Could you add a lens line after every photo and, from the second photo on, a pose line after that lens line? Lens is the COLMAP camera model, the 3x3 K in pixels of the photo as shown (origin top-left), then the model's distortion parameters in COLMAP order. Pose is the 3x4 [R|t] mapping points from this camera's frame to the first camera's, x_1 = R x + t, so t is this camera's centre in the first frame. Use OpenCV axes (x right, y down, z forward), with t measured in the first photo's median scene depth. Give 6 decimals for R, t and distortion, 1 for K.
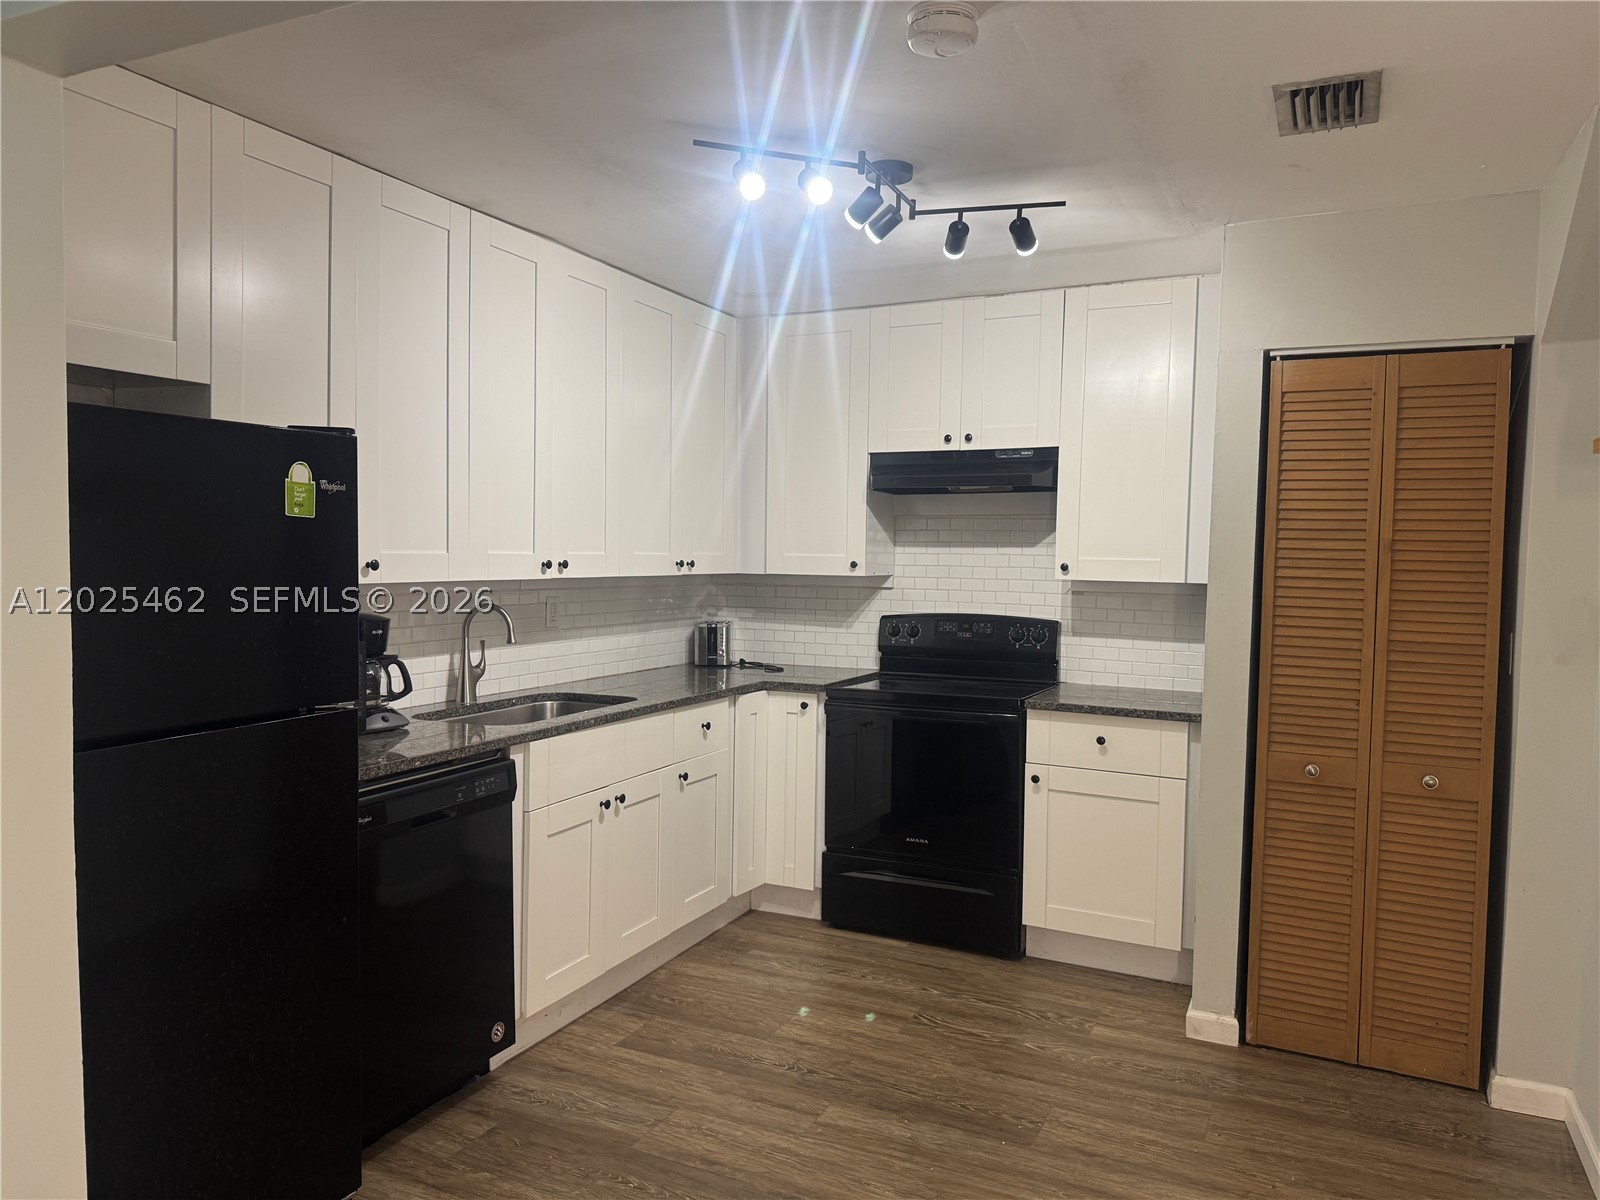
lens RADIAL K [[1119.4, 0, 797.3], [0, 1119.4, 592.2], [0, 0, 1]] dist [0.037753, -0.043332]
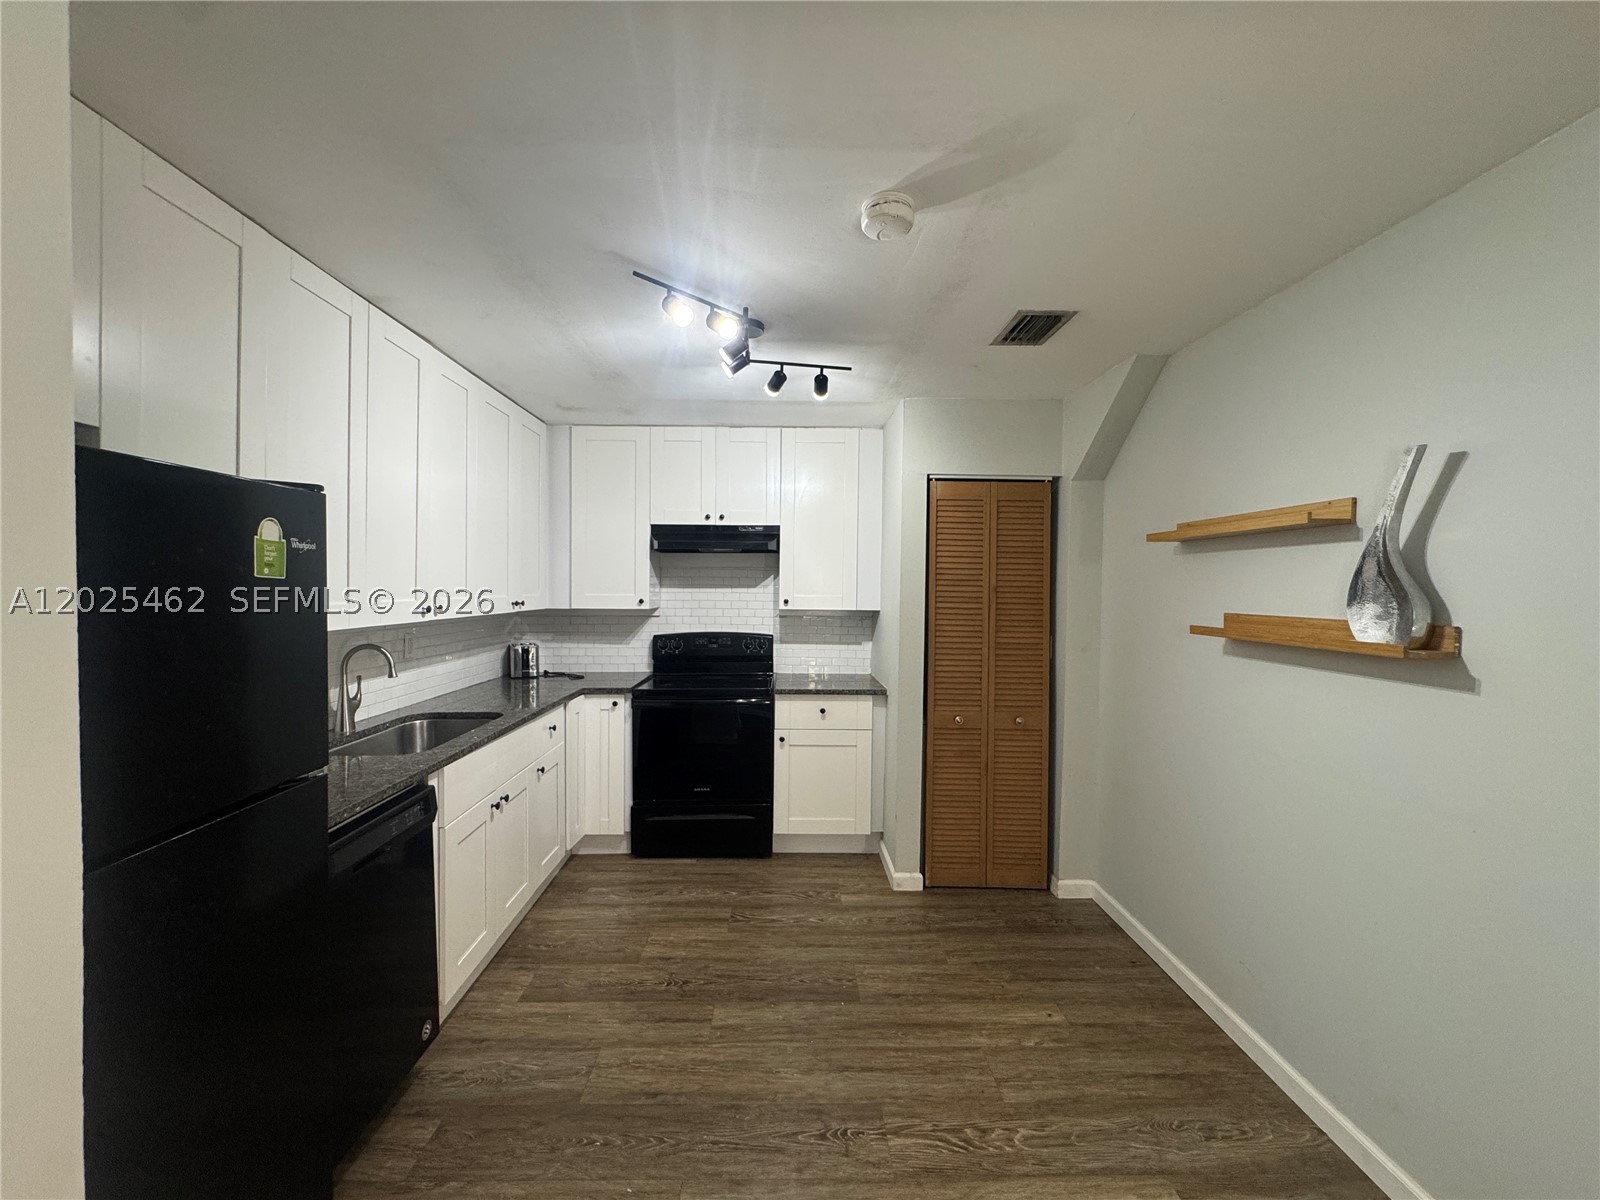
lens RADIAL K [[642.1, 0, 797.7], [0, 642.1, 594.2], [0, 0, 1]] dist [-0.002774, 0.001489]
pose [[0.894141, -0.013155, 0.447592, -0.200287], [0.021908, 0.999656, -0.014385, -0.025293], [-0.447249, 0.022669, 0.894122, 0.235066]]
